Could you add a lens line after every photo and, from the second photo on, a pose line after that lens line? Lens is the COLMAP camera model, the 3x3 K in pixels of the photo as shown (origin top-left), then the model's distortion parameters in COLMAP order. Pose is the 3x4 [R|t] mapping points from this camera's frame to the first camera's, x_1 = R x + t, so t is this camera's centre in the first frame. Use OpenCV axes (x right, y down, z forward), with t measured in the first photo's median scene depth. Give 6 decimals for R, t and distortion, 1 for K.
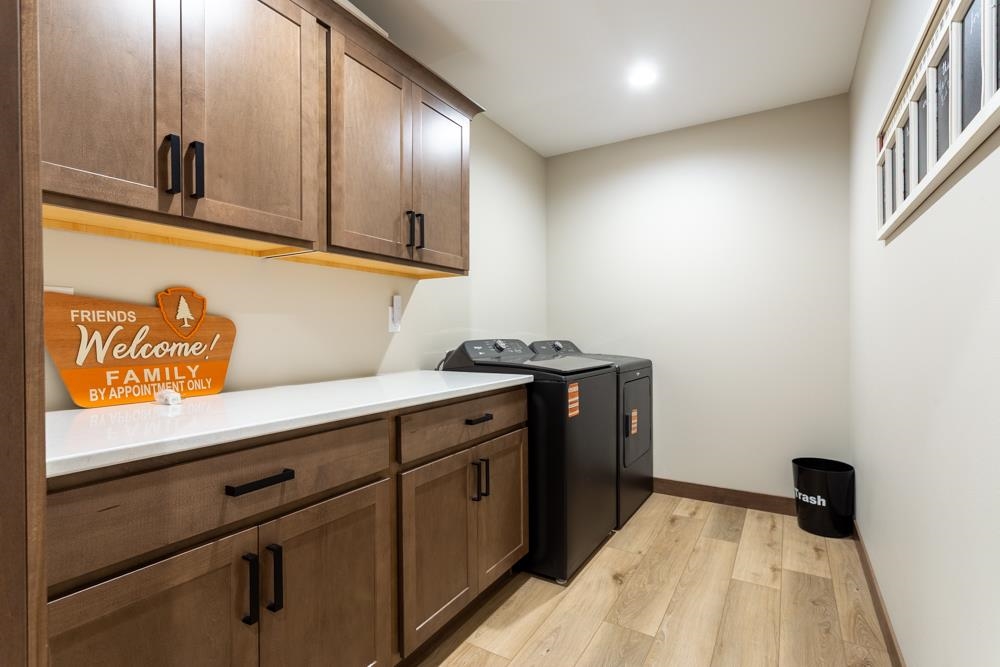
lens RADIAL K [[477.5, 0, 500.0], [0, 477.5, 333.5], [0, 0, 1]] dist [-0.000734, -0.001083]
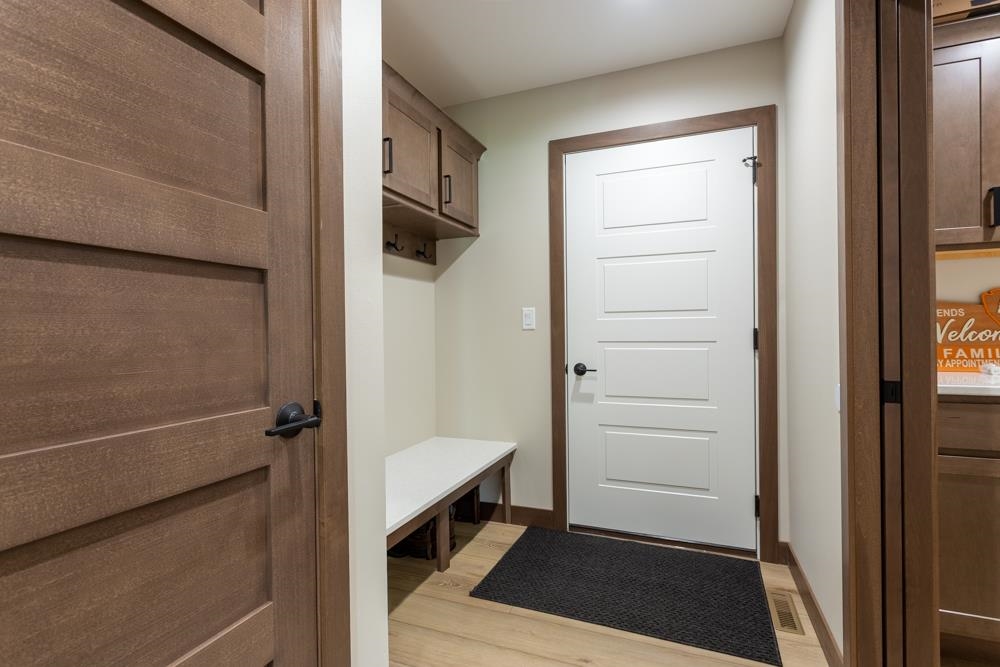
lens RADIAL K [[477.5, 0, 500.0], [0, 477.5, 333.5], [0, 0, 1]] dist [-0.000734, -0.001083]
pose [[0.167219, 0.009662, -0.985872, 0.431475], [0.010269, 0.999881, 0.011541, -0.002128], [0.985866, -0.012054, 0.167100, -0.637710]]
